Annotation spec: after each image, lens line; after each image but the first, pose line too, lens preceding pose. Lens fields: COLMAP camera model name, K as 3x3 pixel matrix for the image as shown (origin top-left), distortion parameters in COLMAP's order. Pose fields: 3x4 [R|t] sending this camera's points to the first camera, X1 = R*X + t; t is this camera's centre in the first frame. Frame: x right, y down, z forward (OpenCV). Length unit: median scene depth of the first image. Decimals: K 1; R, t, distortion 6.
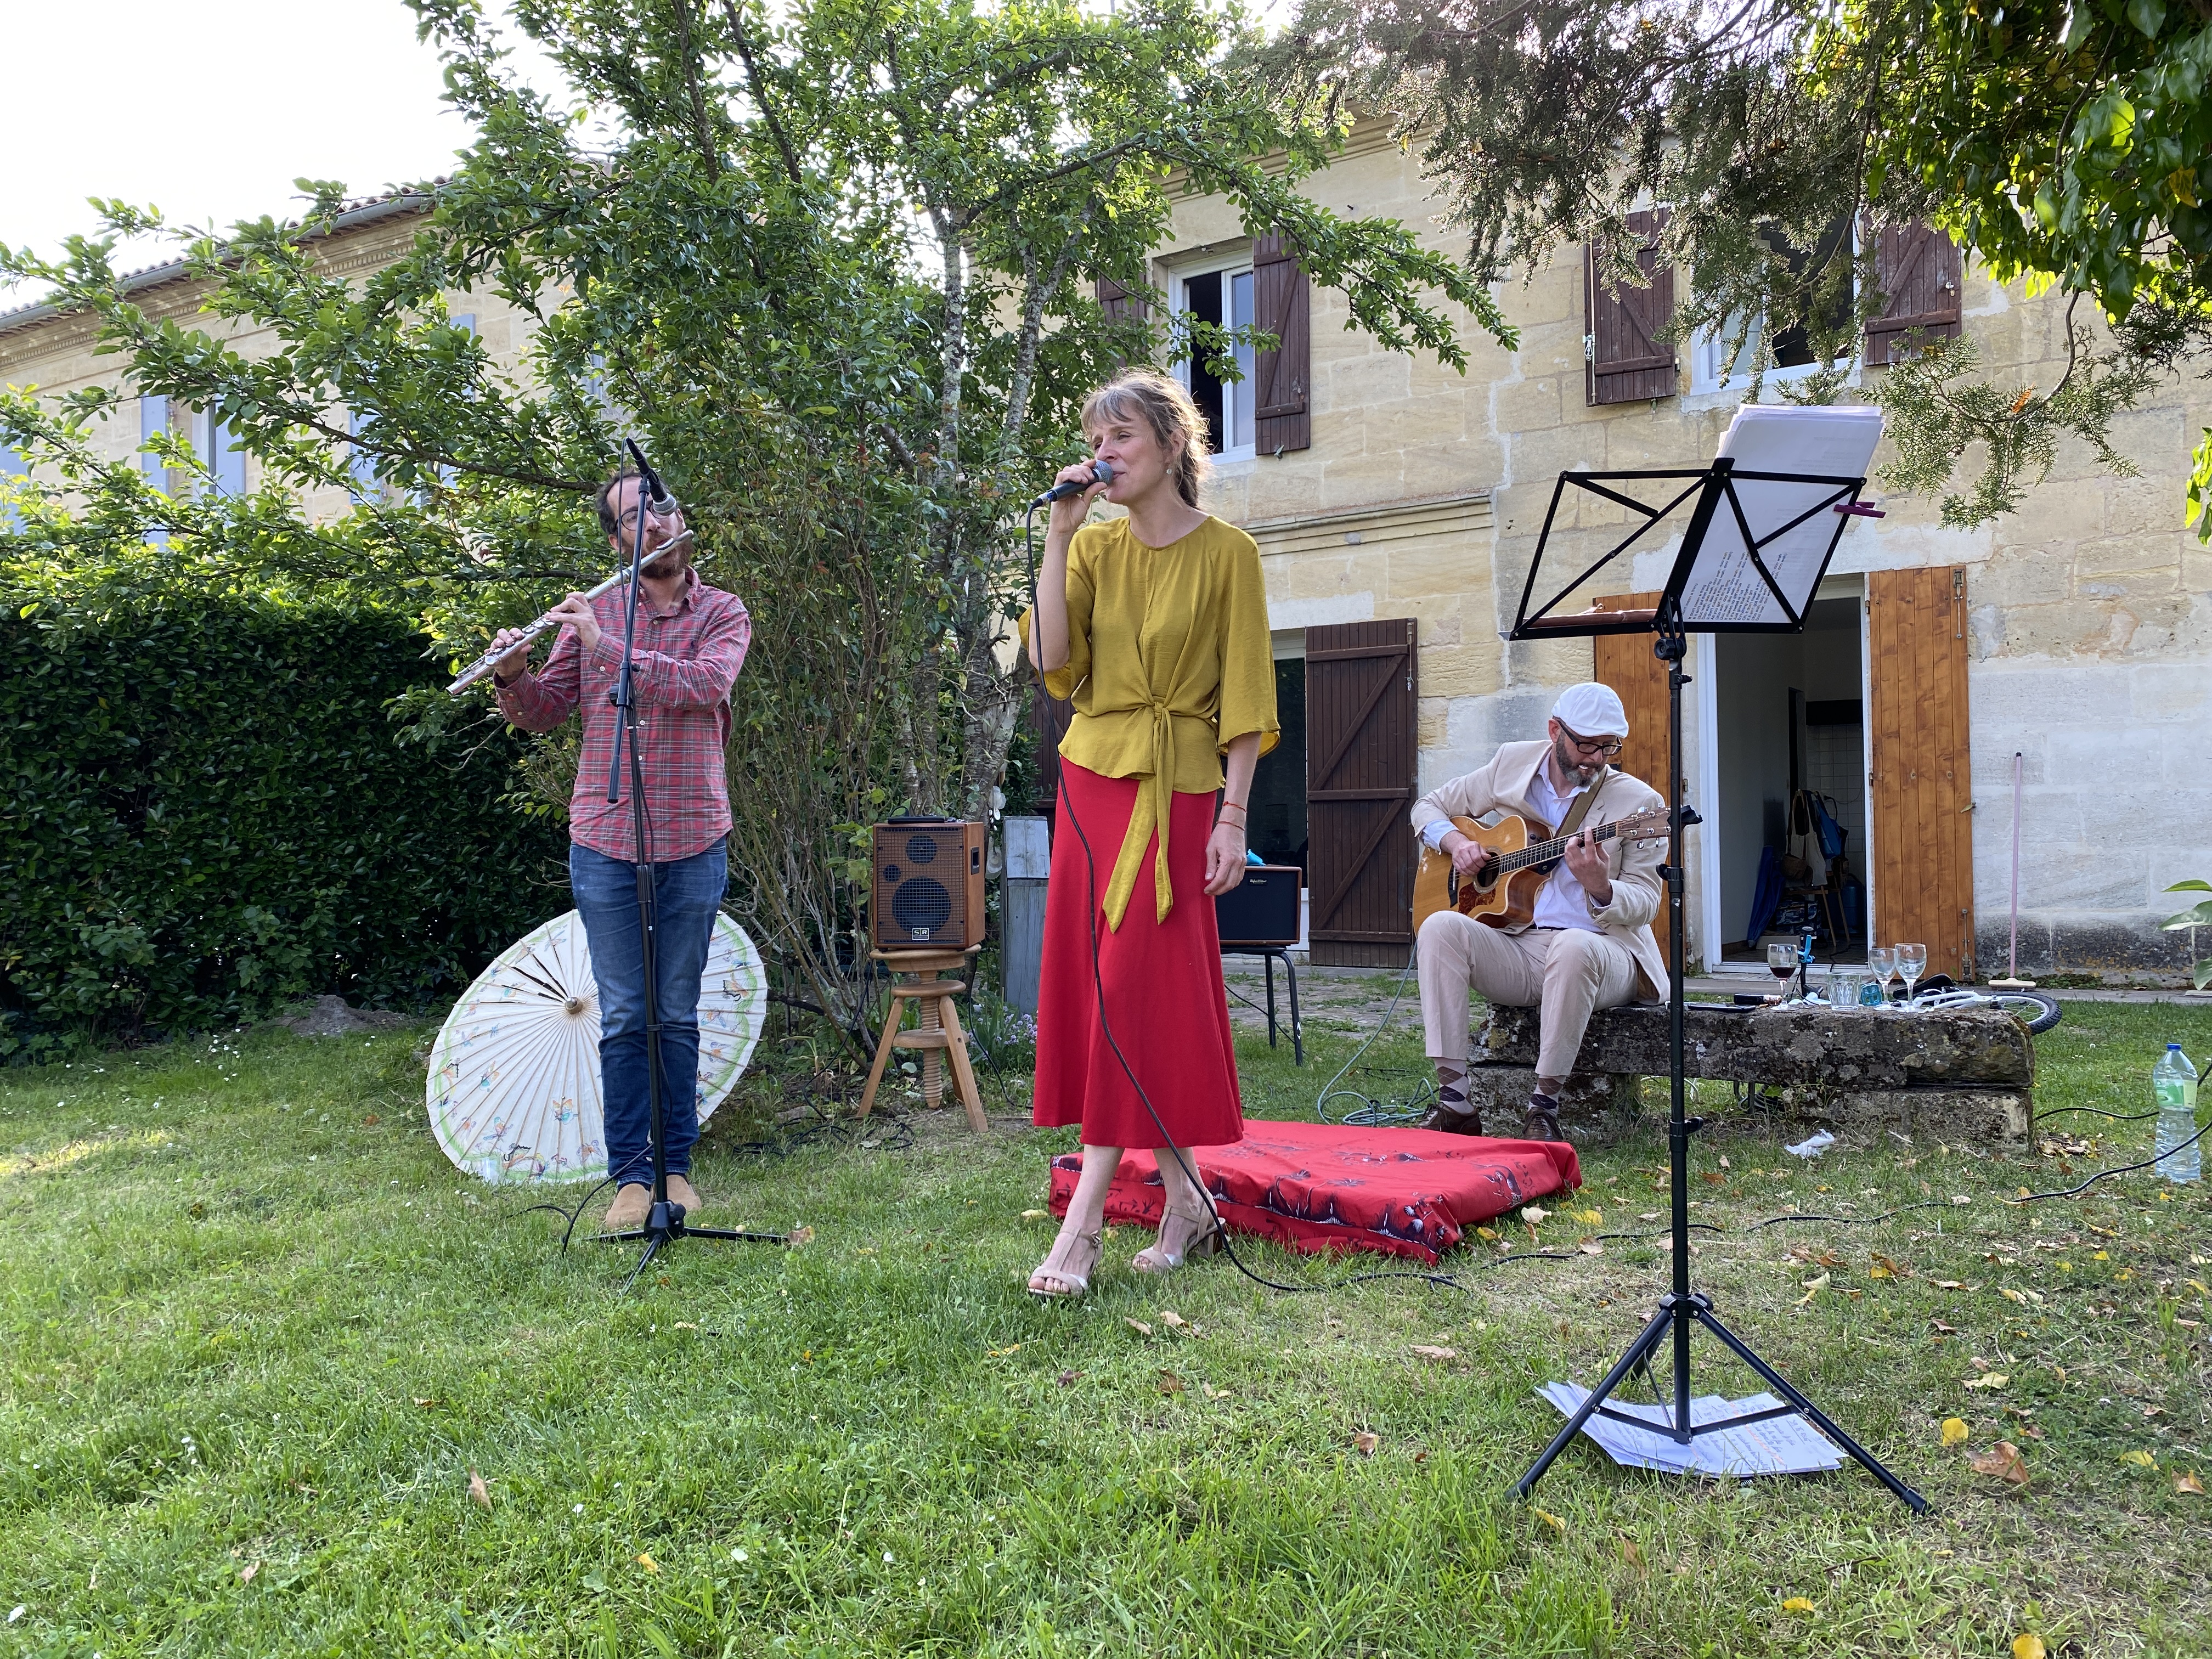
lens RADIAL K [[1686.3, 0, 1106.0], [0, 1686.3, 829.5], [0, 0, 1]] dist [0.002469, -0.098851]
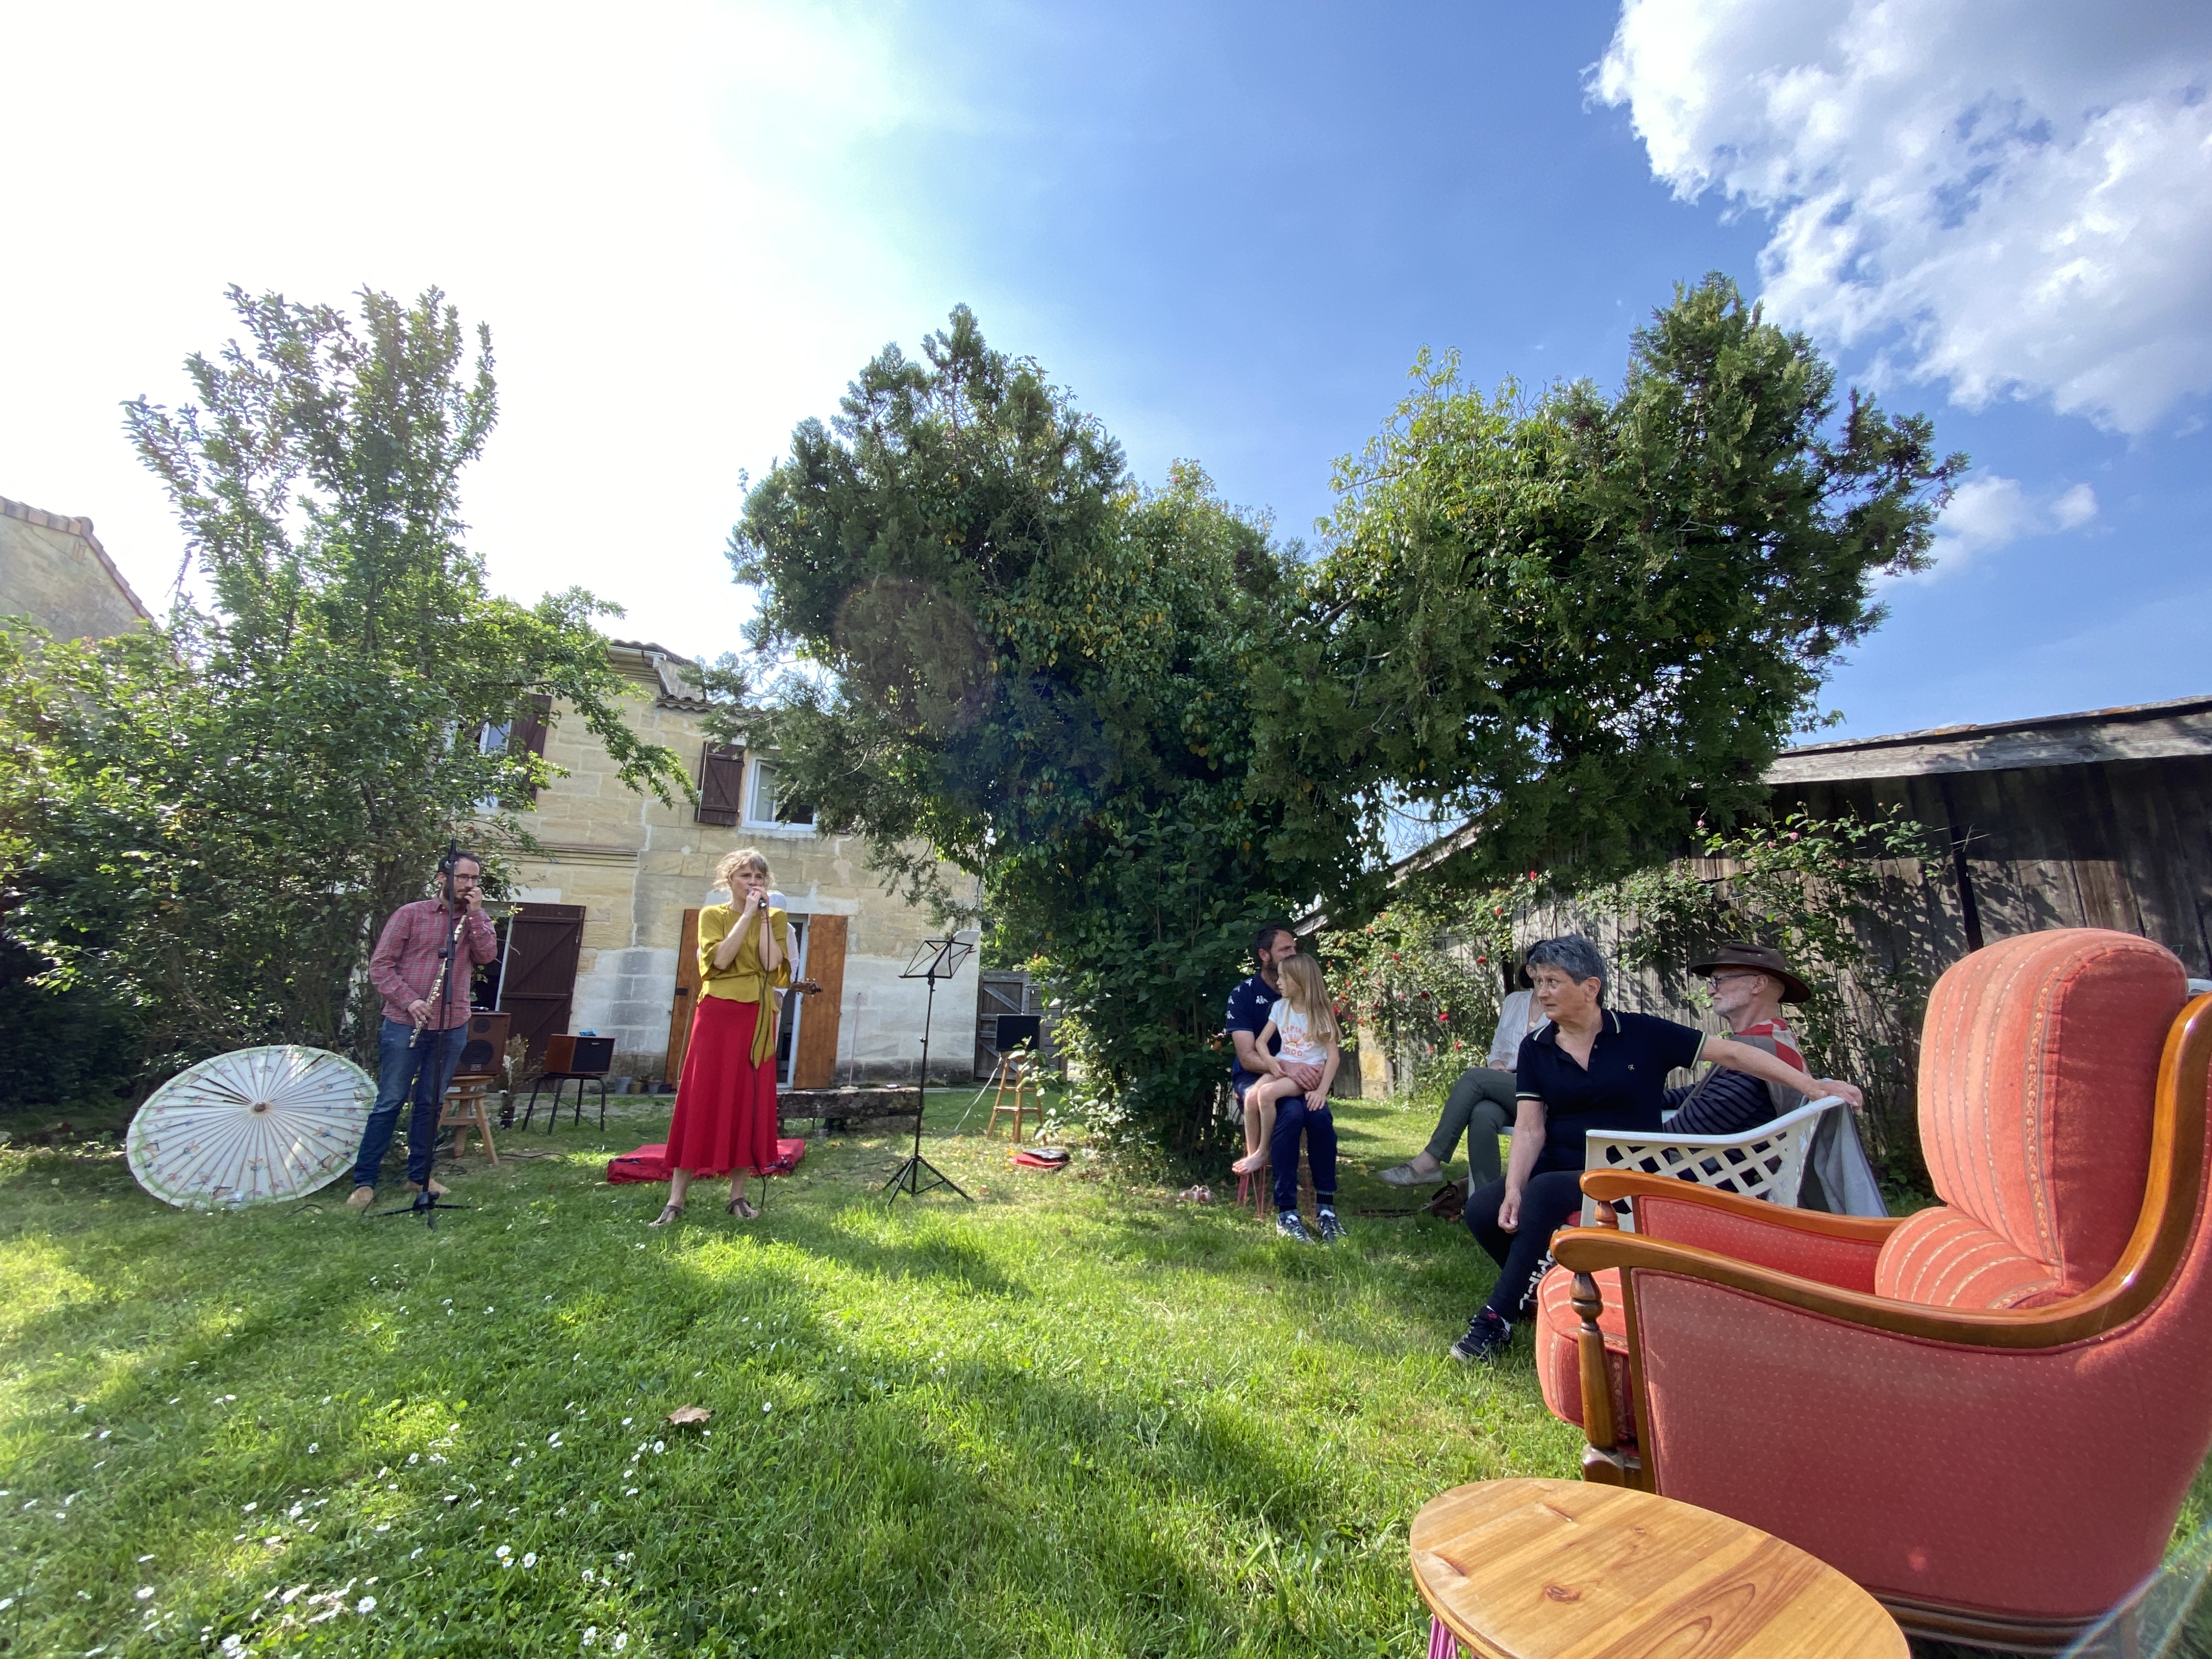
lens RADIAL K [[887.6, 0, 1106.0], [0, 887.6, 829.5], [0, 0, 1]] dist [0.038057, -0.030909]
pose [[0.653835, 0.188141, 0.732873, -0.477121], [-0.033205, 0.974794, -0.220622, -0.004097], [-0.755908, 0.119915, 0.643602, -0.345092]]
